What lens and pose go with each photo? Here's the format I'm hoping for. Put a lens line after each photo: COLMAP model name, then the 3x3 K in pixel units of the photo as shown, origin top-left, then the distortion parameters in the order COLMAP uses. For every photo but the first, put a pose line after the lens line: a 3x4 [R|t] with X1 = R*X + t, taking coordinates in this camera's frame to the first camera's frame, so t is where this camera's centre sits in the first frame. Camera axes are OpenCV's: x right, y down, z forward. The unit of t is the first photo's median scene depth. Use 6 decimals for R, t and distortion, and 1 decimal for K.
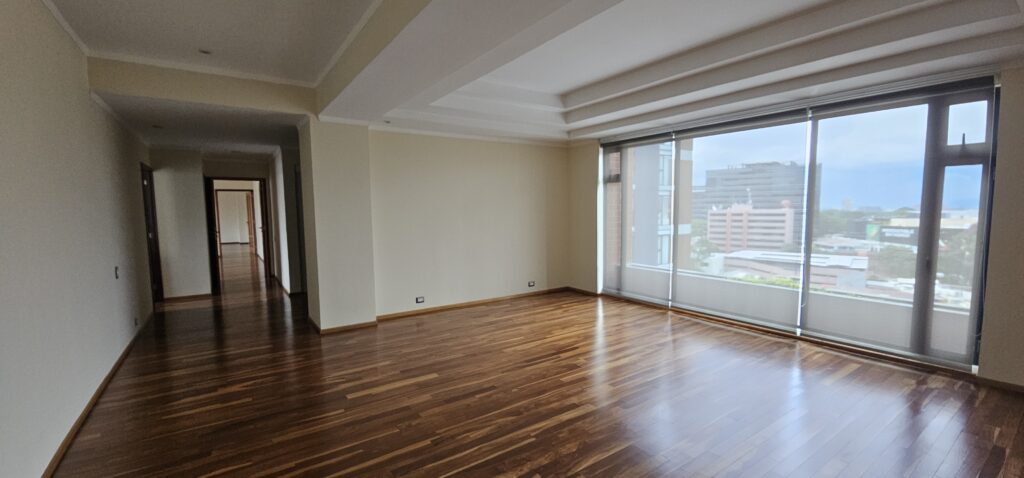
lens RADIAL K [[420.4, 0, 518.4], [0, 420.4, 244.6], [0, 0, 1]] dist [0.008831, -0.005228]
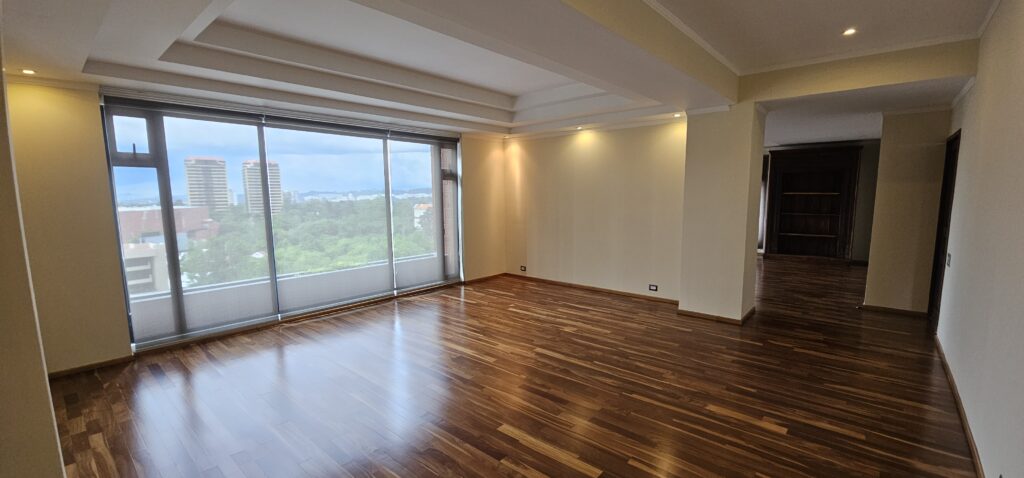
lens RADIAL K [[420.4, 0, 512.1], [0, 420.4, 234.0], [0, 0, 1]] dist [0.008831, -0.005228]
pose [[-0.227723, -0.070478, 0.971172, -0.657017], [0.106089, 0.989644, 0.096695, -0.067014], [-0.967930, 0.125050, -0.217887, 0.808042]]
